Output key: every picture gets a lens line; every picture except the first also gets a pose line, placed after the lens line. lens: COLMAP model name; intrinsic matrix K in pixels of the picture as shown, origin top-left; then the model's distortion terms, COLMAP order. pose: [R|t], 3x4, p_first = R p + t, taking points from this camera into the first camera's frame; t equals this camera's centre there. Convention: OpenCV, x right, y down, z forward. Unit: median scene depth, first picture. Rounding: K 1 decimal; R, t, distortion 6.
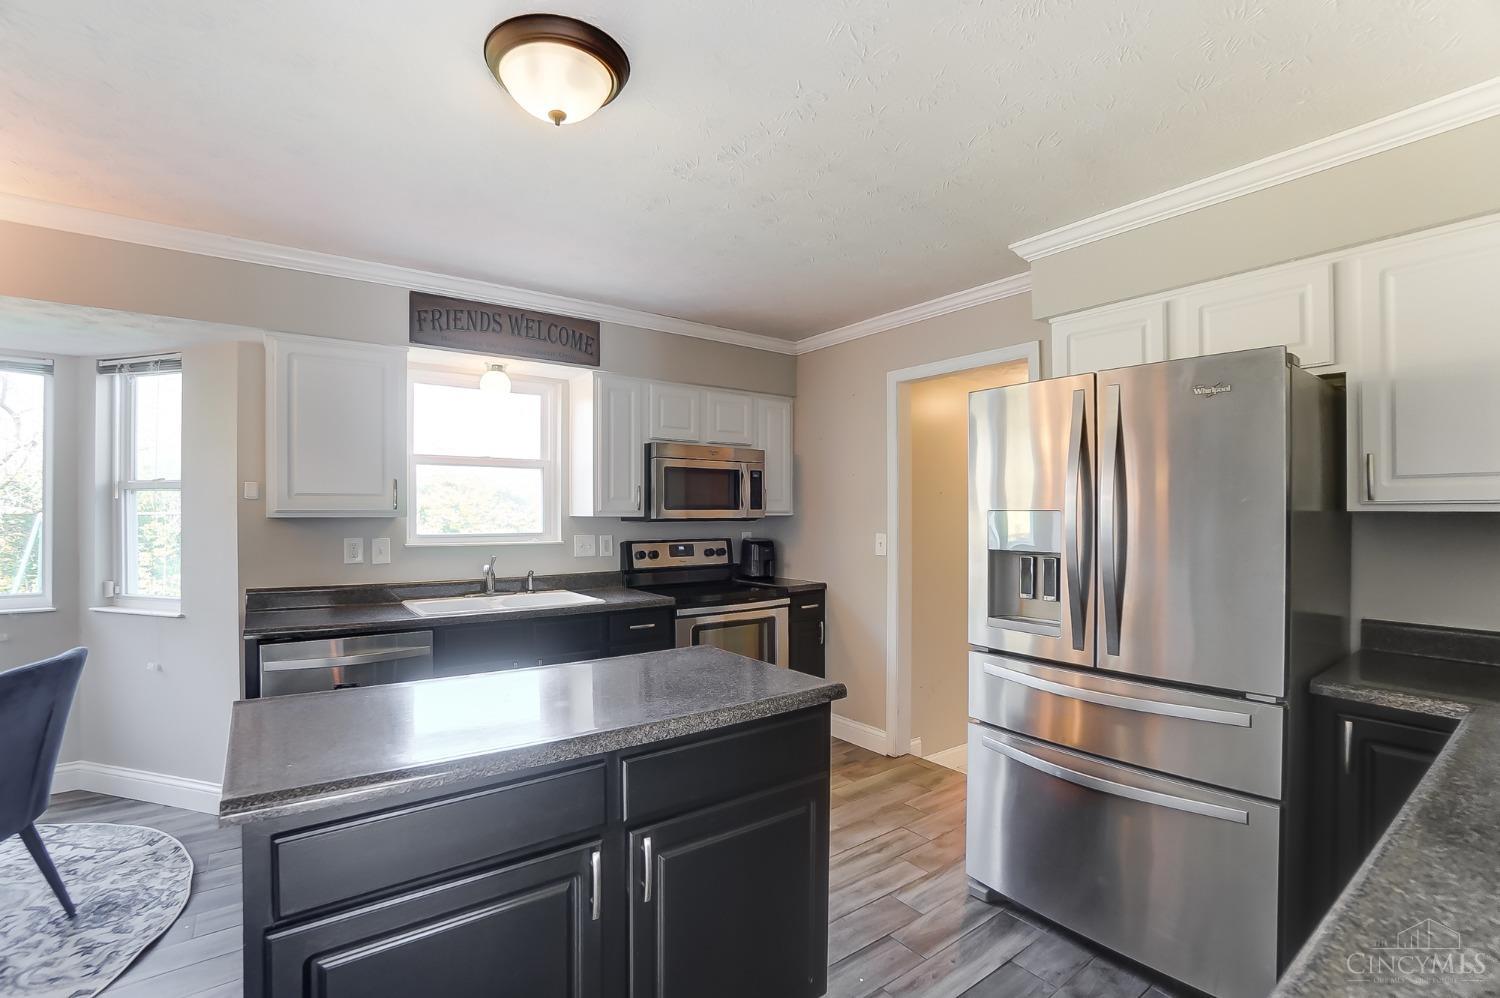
lens RADIAL K [[669.6, 0, 753.0], [0, 669.6, 508.9], [0, 0, 1]] dist [-0.061627, 0.021504]
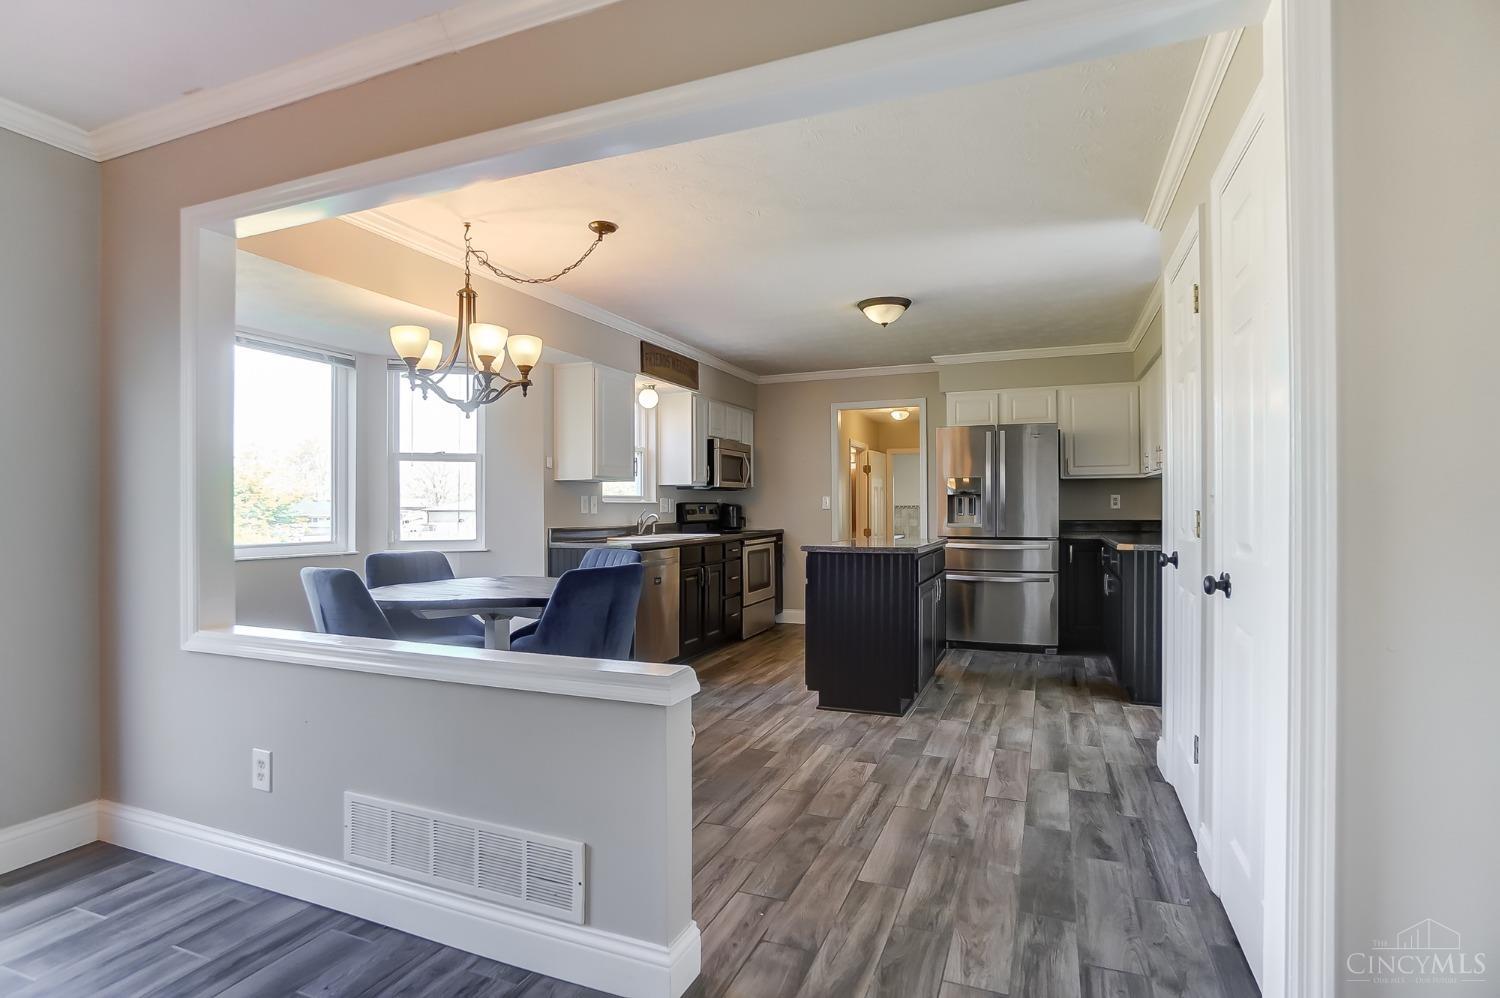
lens RADIAL K [[753.3, 0, 747.3], [0, 753.3, 501.4], [0, 0, 1]] dist [-0.044226, -0.000105]
pose [[0.855928, -0.003441, 0.517084, -1.101734], [0.004583, 0.999989, -0.000932, 0.056256], [-0.517075, 0.003168, 0.855934, -0.616546]]
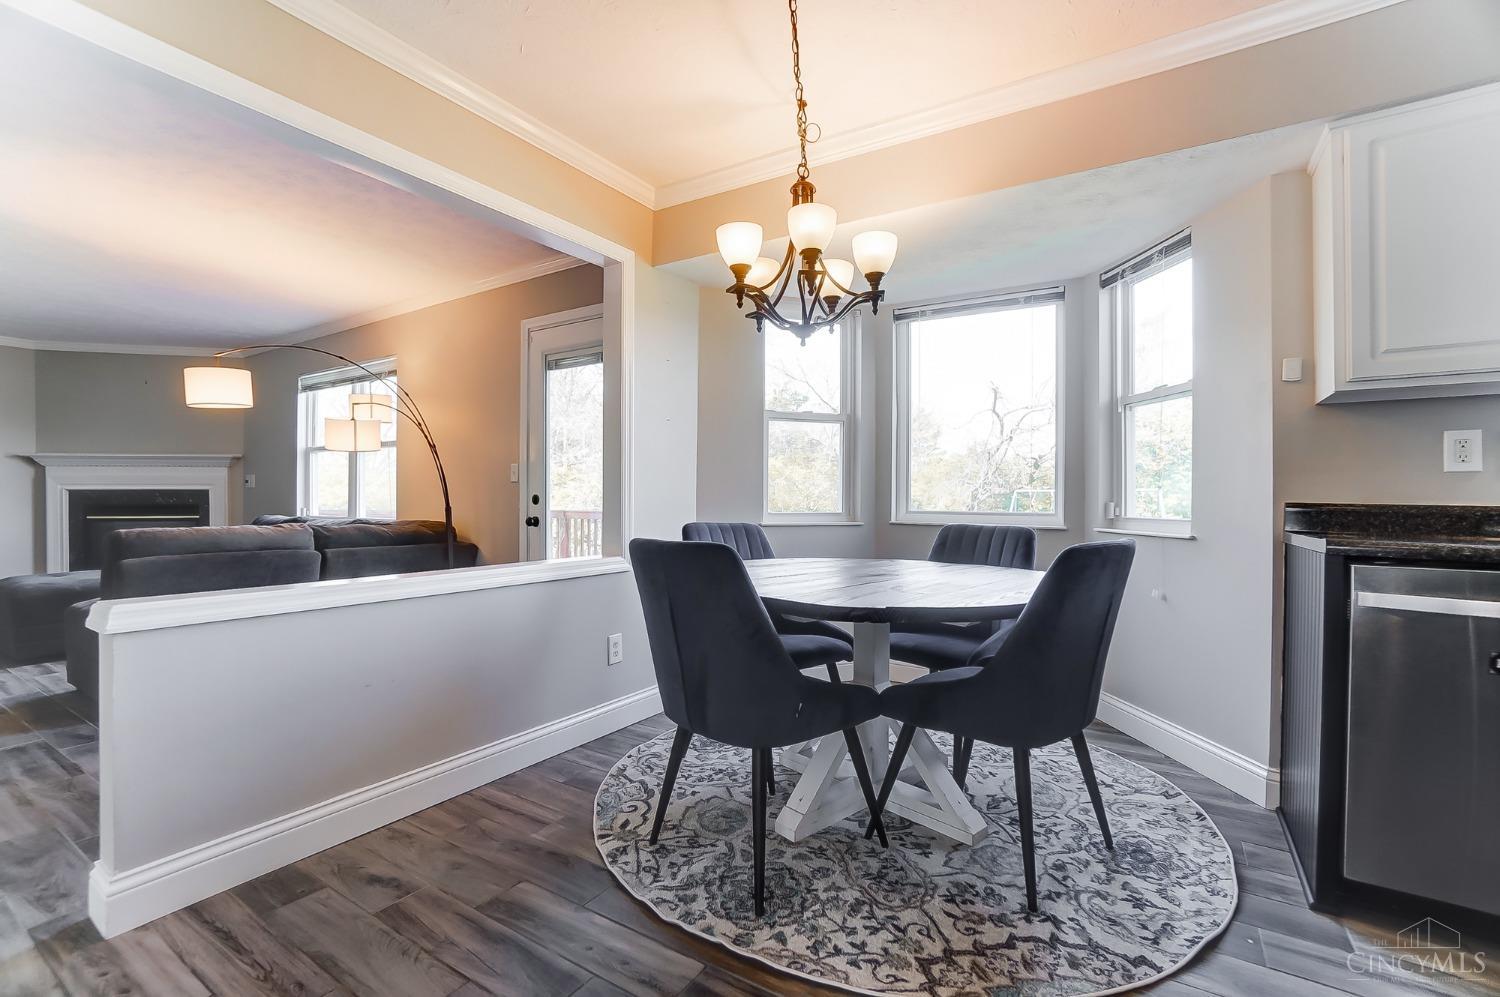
lens RADIAL K [[669.6, 0, 753.0], [0, 669.6, 508.4], [0, 0, 1]] dist [-0.061627, 0.021504]
pose [[0.356380, 0.013674, -0.934241, -0.262908], [-0.003089, 0.999905, 0.013456, 0.104366], [0.934336, -0.001910, 0.356388, 0.146944]]
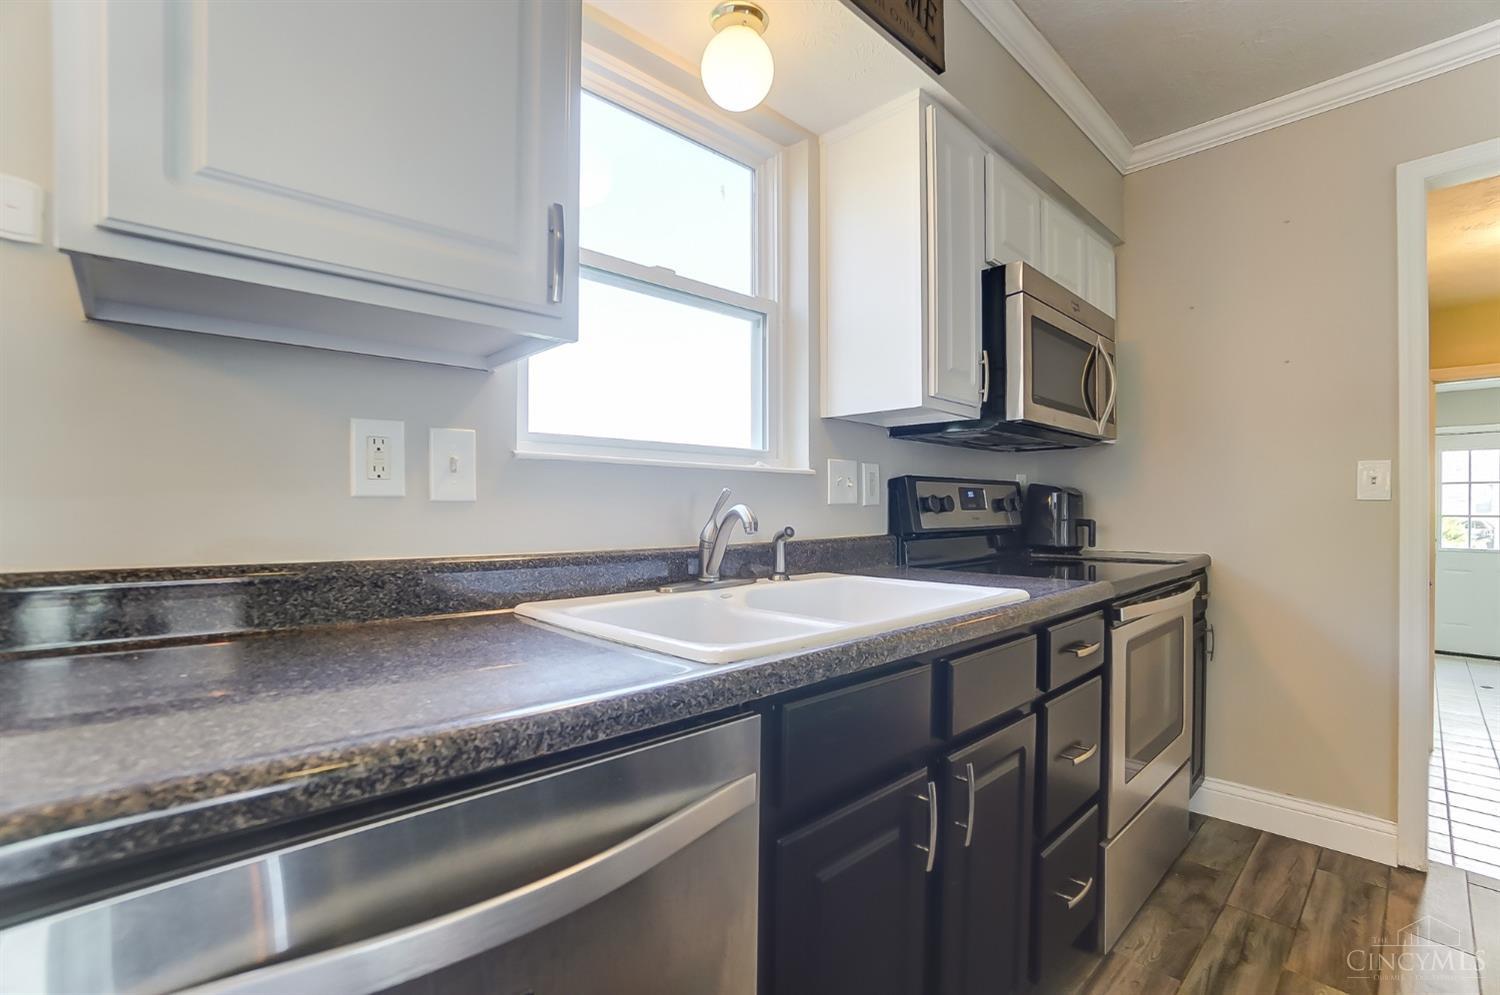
lens RADIAL K [[669.6, 0, 753.0], [0, 669.6, 507.4], [0, 0, 1]] dist [-0.061627, 0.021504]
pose [[0.991843, -0.000254, 0.127467, -0.432074], [-0.000549, 0.999980, 0.006265, 0.081080], [-0.127466, -0.006284, 0.991823, 0.601639]]
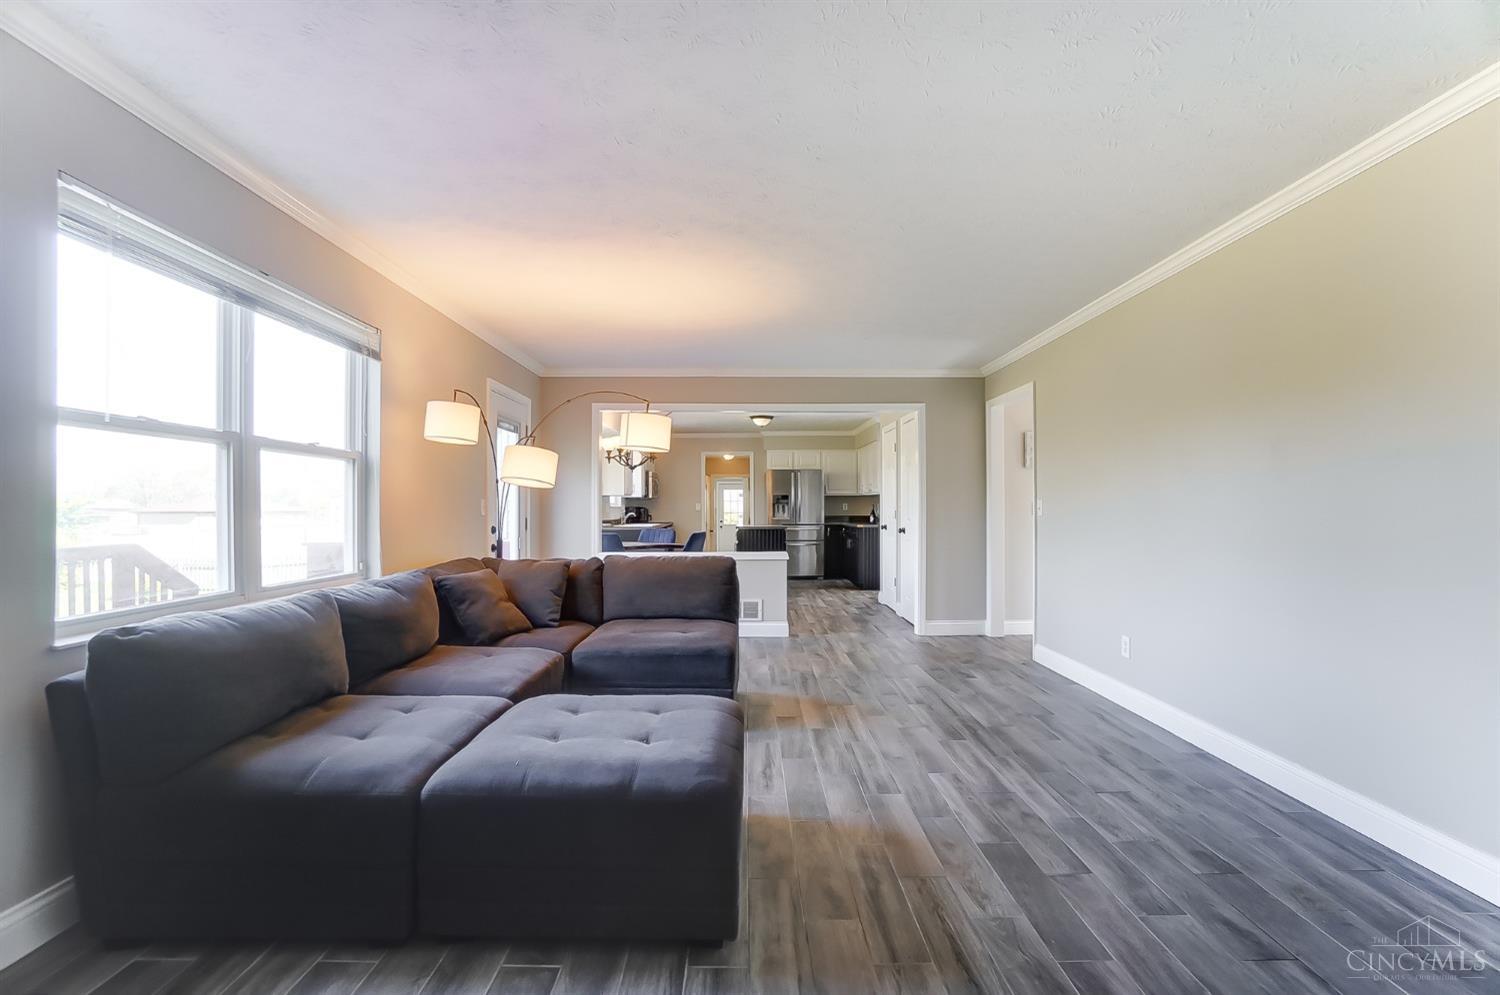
lens RADIAL K [[659.9, 0, 750.0], [0, 659.9, 497.5], [0, 0, 1]] dist [0.000592, -0.000183]
pose [[0.599368, 0.005182, 0.800457, -2.355049], [0.002371, 0.999963, -0.008249, 0.039739], [-0.800470, 0.006842, 0.599334, -1.136664]]
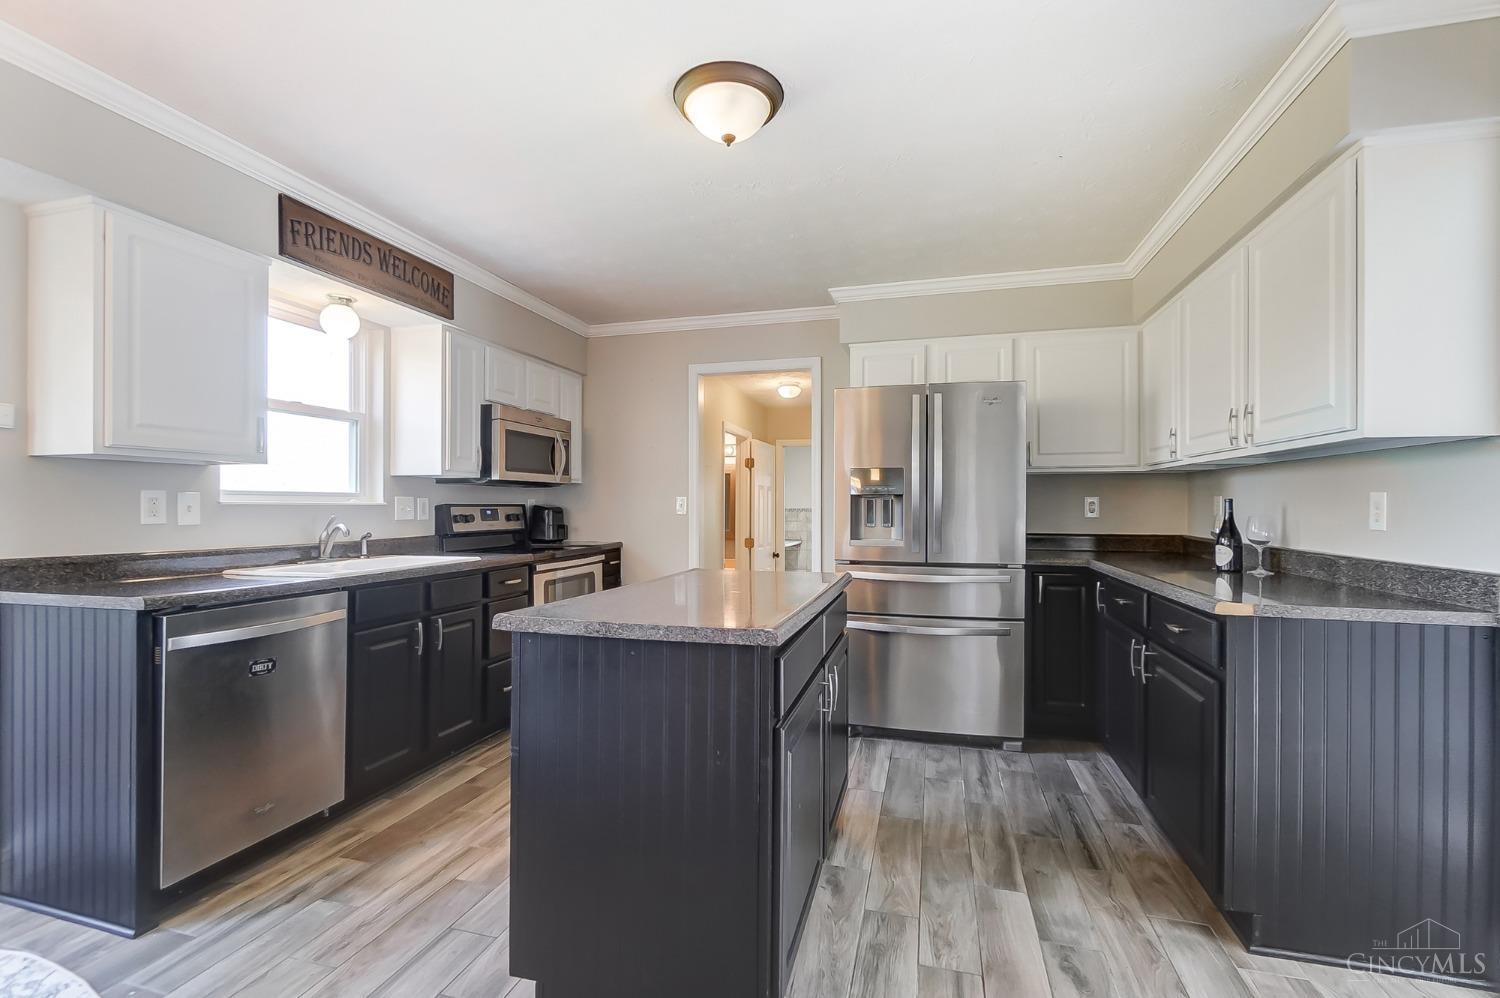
lens RADIAL K [[659.9, 0, 750.0], [0, 659.9, 499.0], [0, 0, 1]] dist [0.000592, -0.000183]
pose [[0.791419, 0.005462, 0.611250, -0.495033], [-0.002291, 0.999980, -0.005970, 0.053489], [-0.611270, 0.003324, 0.791415, -0.025929]]
